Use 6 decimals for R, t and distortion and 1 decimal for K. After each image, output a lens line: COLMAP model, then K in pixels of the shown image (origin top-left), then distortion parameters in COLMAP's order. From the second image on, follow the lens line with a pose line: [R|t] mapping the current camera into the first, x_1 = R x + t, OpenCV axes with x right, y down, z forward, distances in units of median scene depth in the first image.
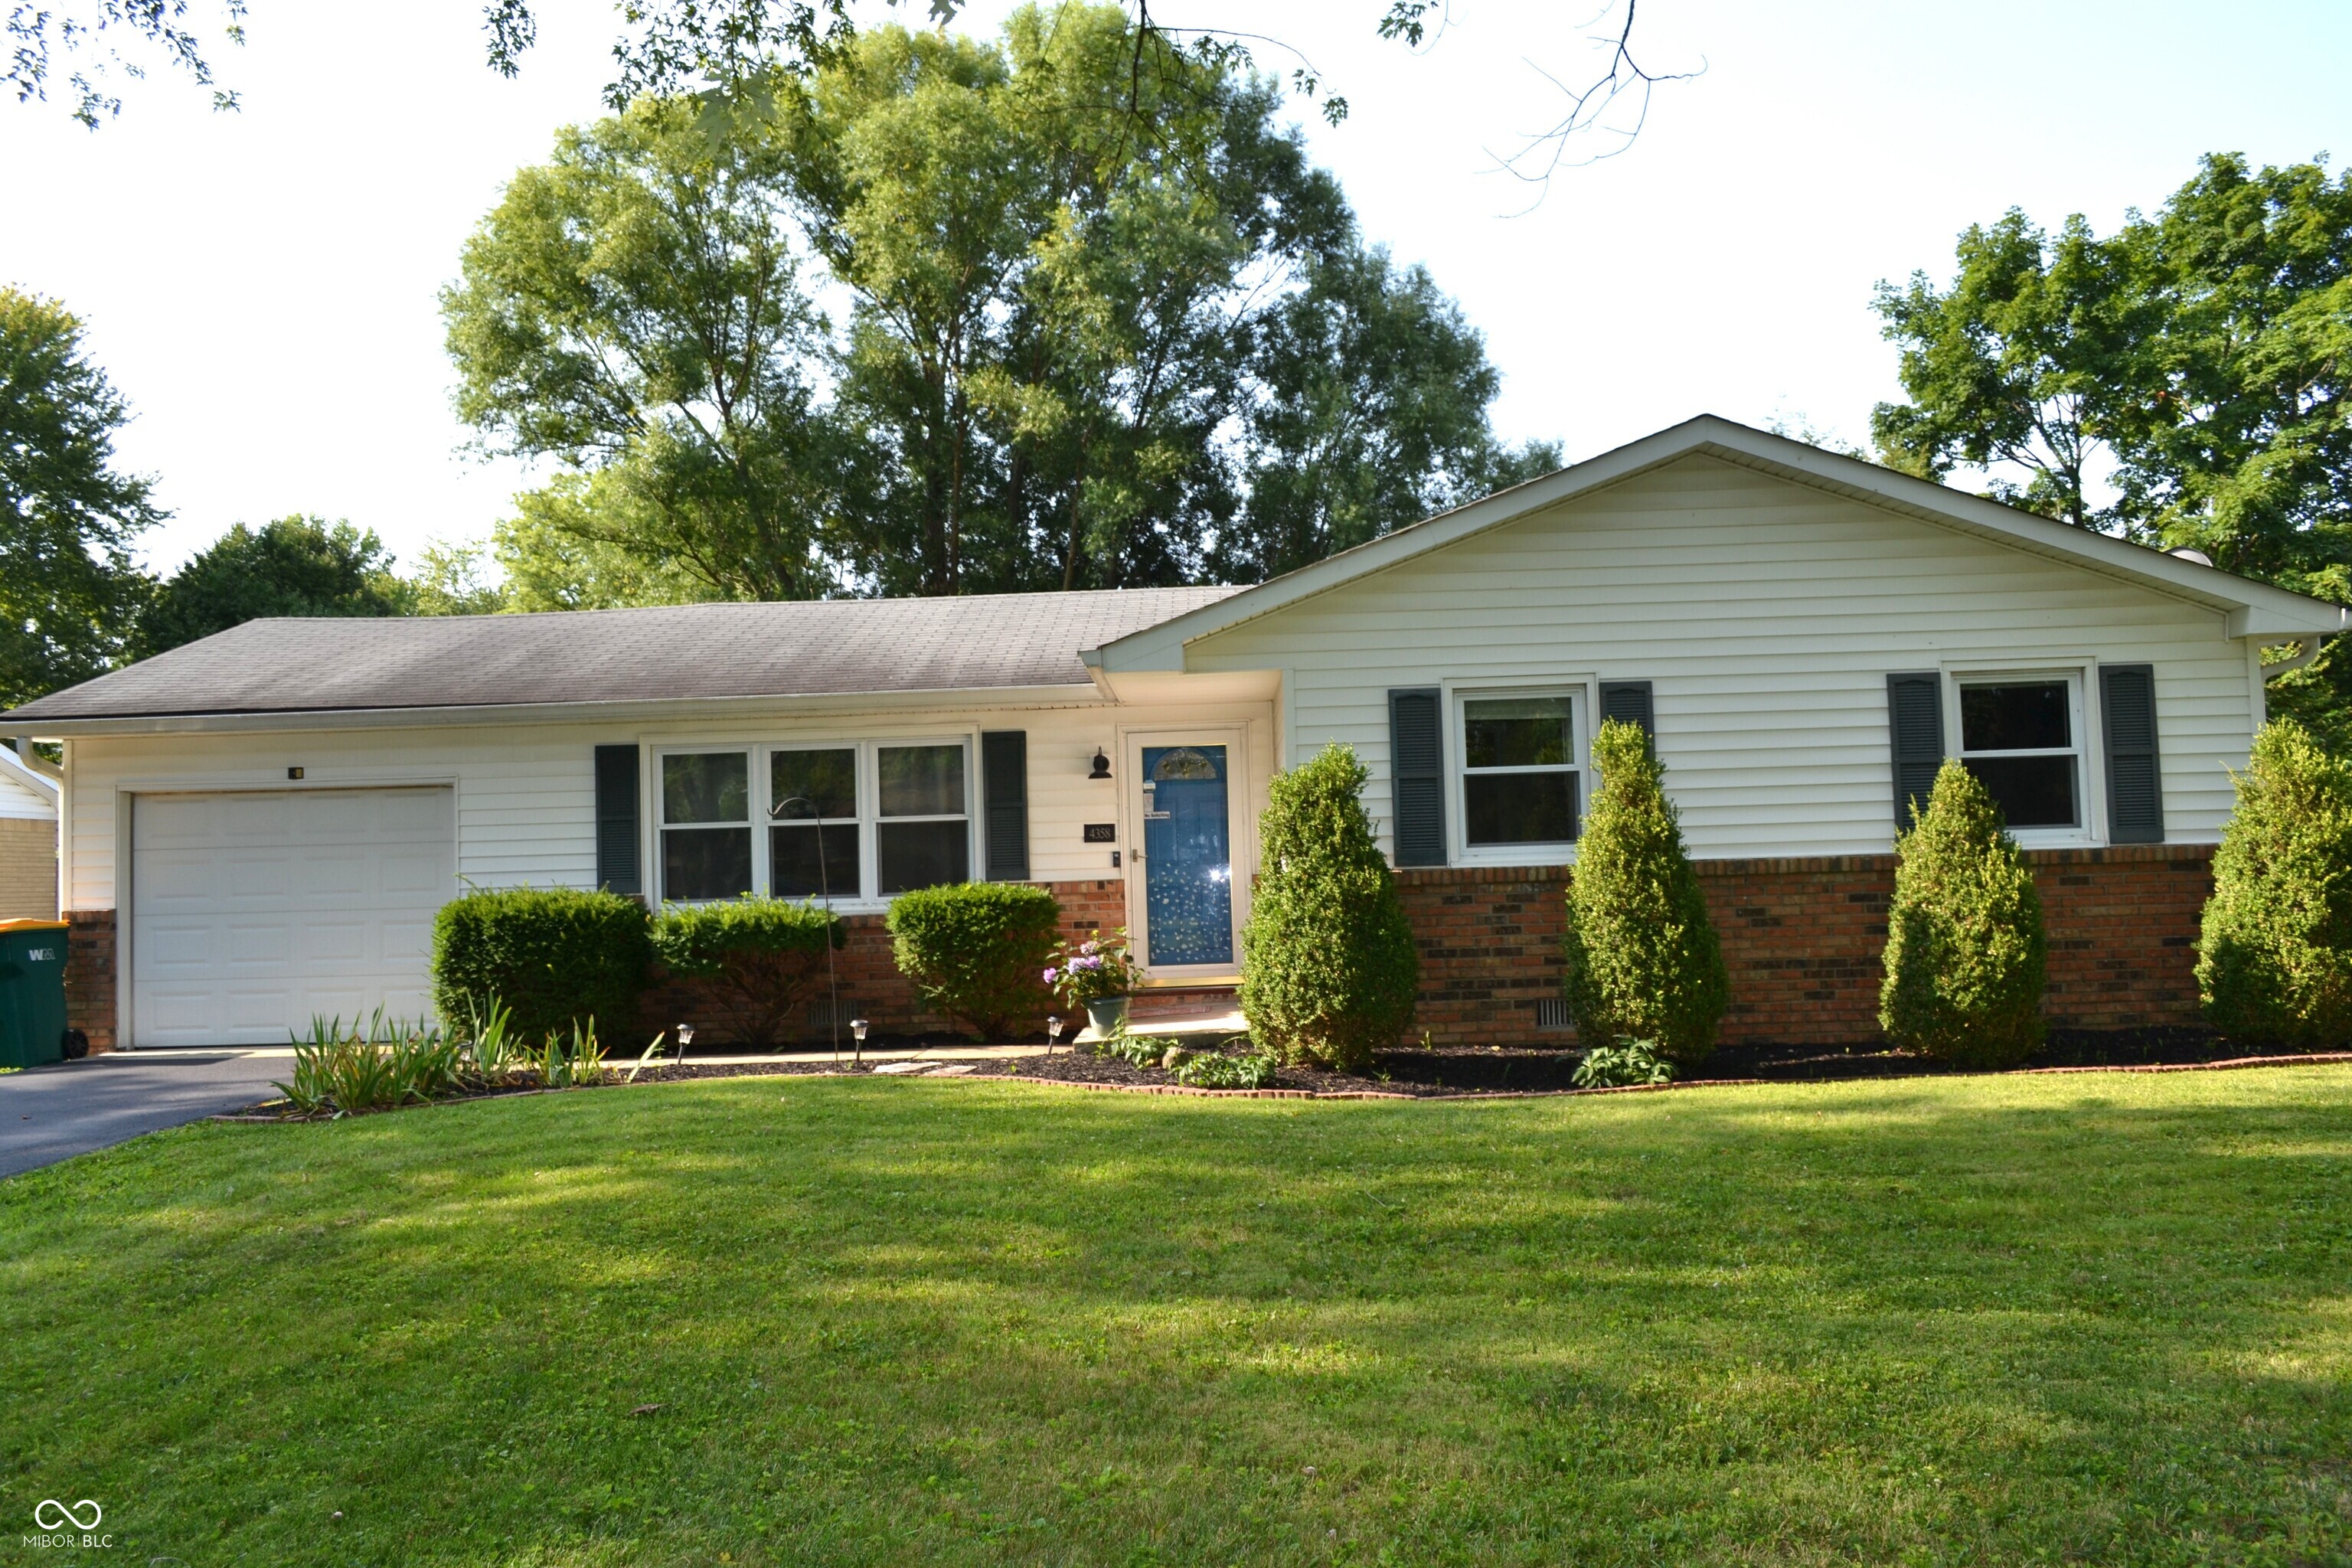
lens RADIAL K [[1576.8, 0, 1175.9], [0, 1576.8, 882.0], [0, 0, 1]] dist [-0.005372, 0.002417]
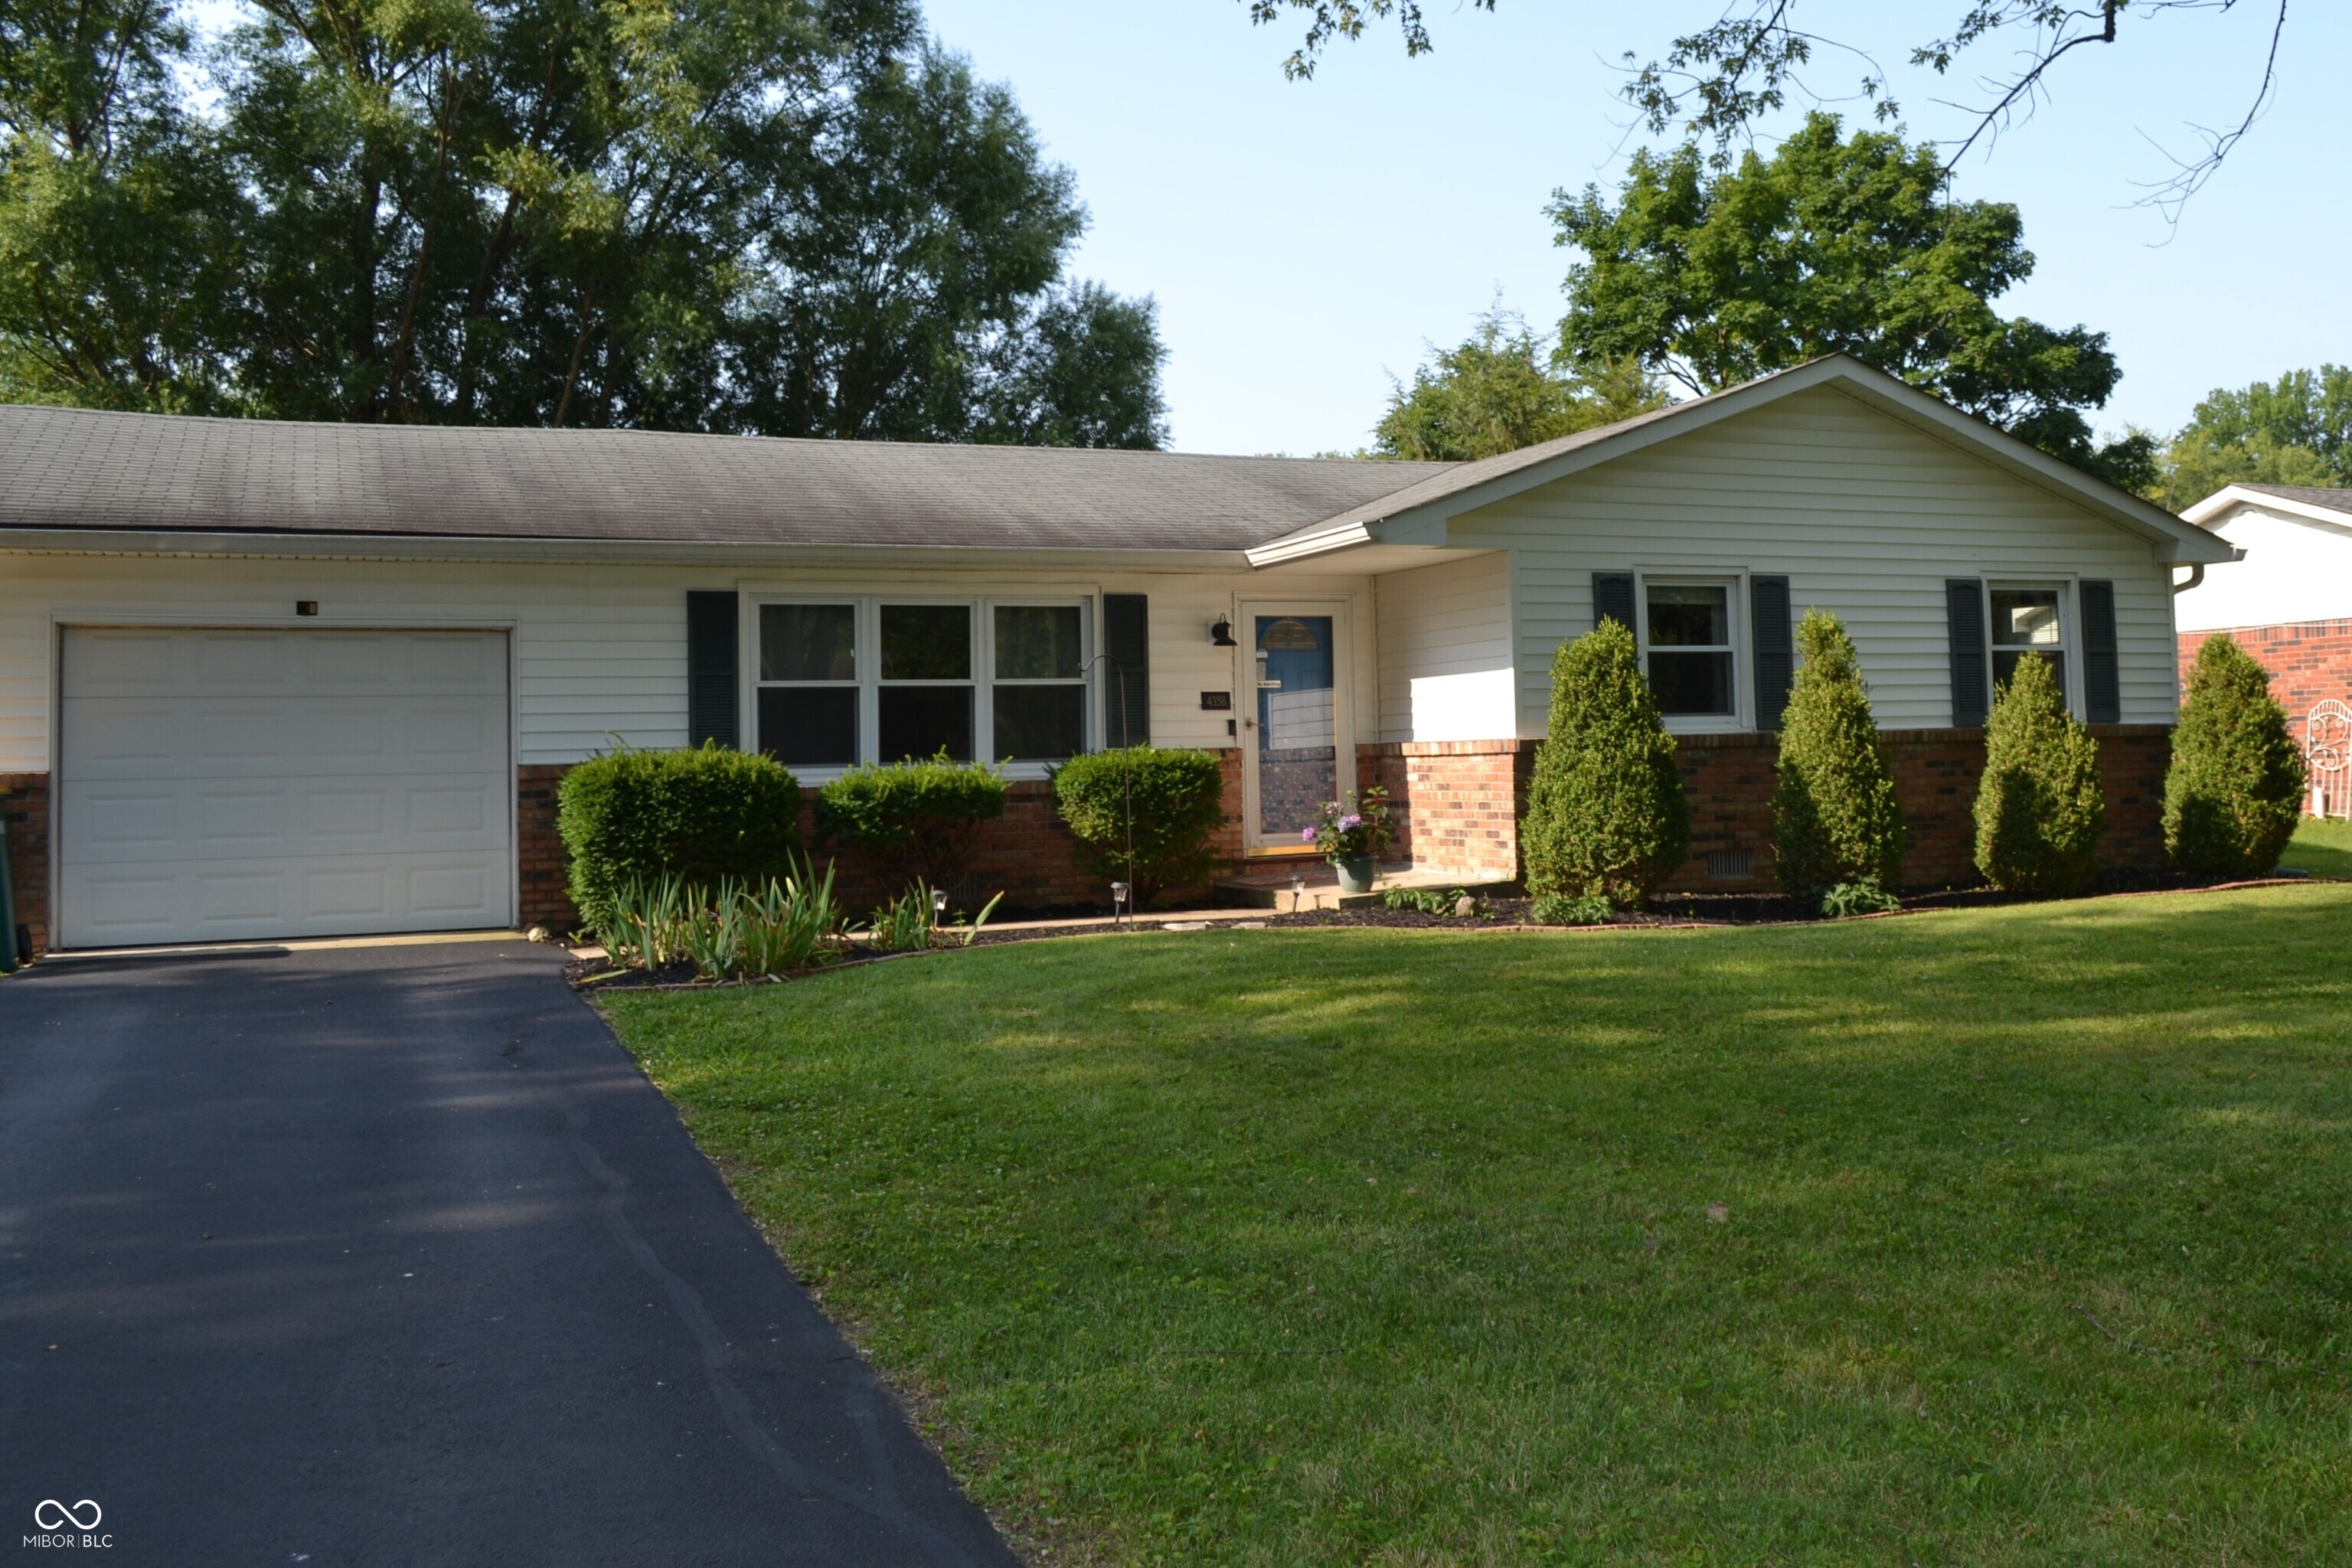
lens RADIAL K [[1886.6, 0, 1176.0], [0, 1886.6, 784.0], [0, 0, 1]] dist [-0.007396, 0.001674]
pose [[0.923927, 0.003823, 0.382550, -0.547245], [-0.002667, 0.999990, -0.003553, 0.026772], [-0.382560, 0.002263, 0.923928, -0.091633]]
